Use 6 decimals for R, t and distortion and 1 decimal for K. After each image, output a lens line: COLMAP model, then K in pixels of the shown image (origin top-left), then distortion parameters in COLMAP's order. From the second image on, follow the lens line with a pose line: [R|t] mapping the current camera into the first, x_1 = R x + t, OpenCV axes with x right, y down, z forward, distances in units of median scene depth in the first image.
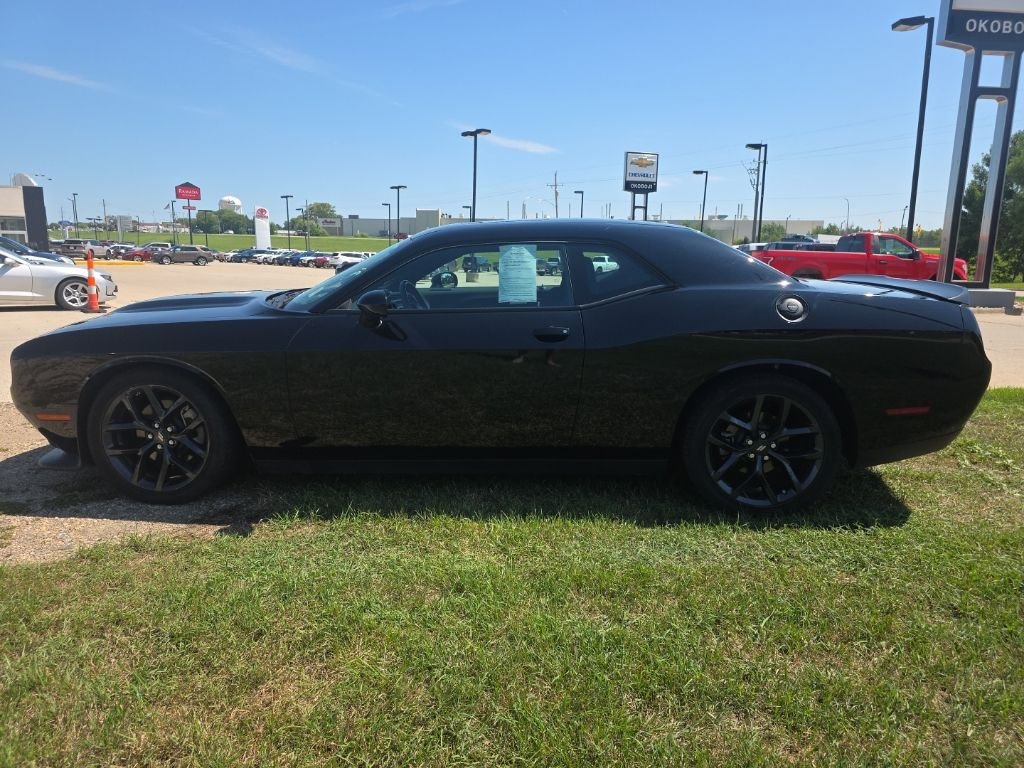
lens RADIAL K [[705.2, 0, 513.3], [0, 705.2, 386.1], [0, 0, 1]] dist [0.046207, -0.040450]
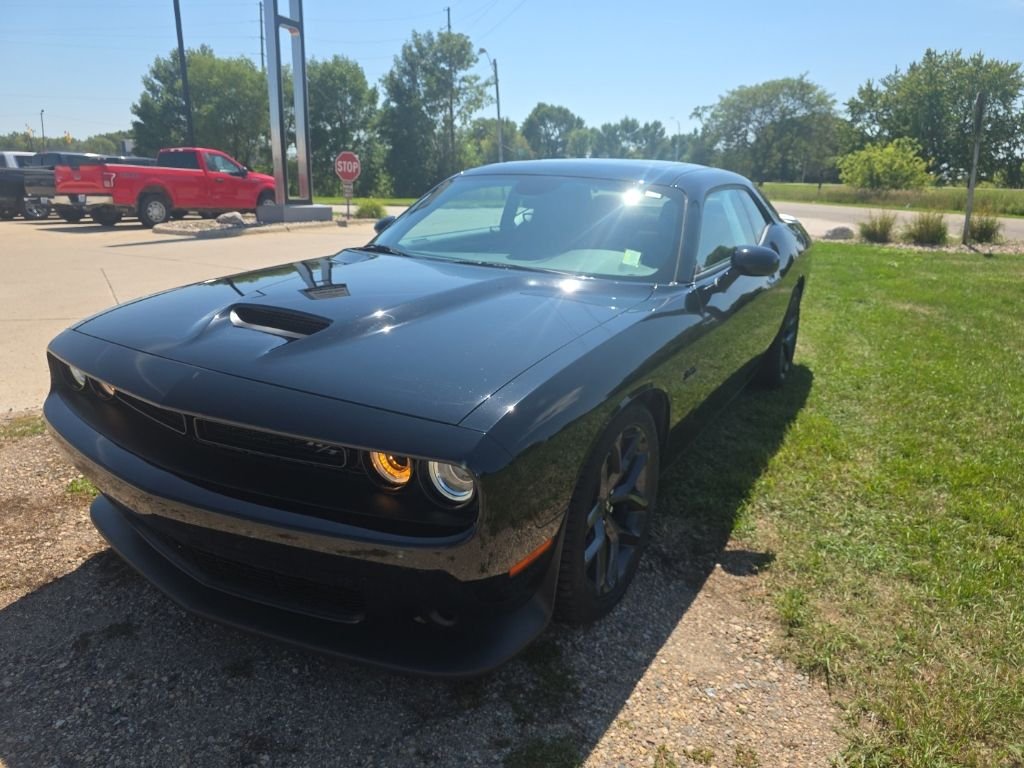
lens RADIAL K [[705.2, 0, 510.2], [0, 705.2, 385.0], [0, 0, 1]] dist [0.046207, -0.040450]
pose [[0.439871, -0.250314, 0.862471, -0.276200], [0.145197, 0.967558, 0.206761, -0.046895], [-0.886245, 0.034280, 0.461946, 0.204885]]
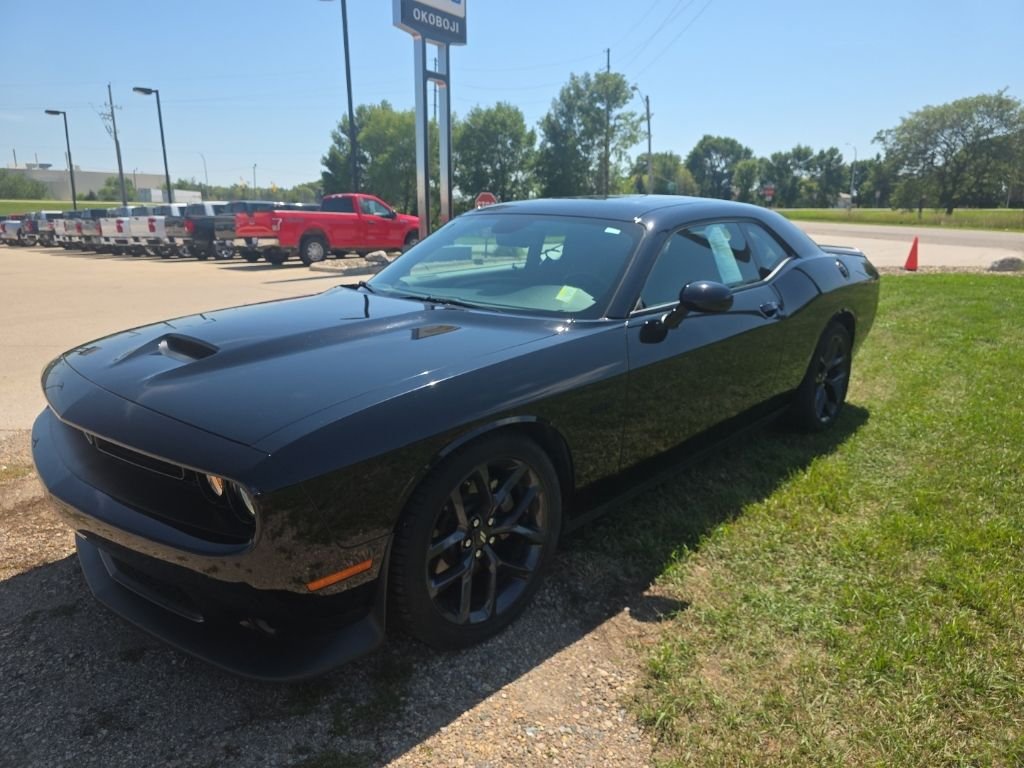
lens RADIAL K [[705.2, 0, 514.1], [0, 705.2, 387.1], [0, 0, 1]] dist [0.046207, -0.040450]
pose [[0.631375, -0.195662, 0.750388, -0.244359], [0.149063, 0.980223, 0.130169, -0.037268], [-0.761017, 0.029670, 0.648054, 0.145293]]
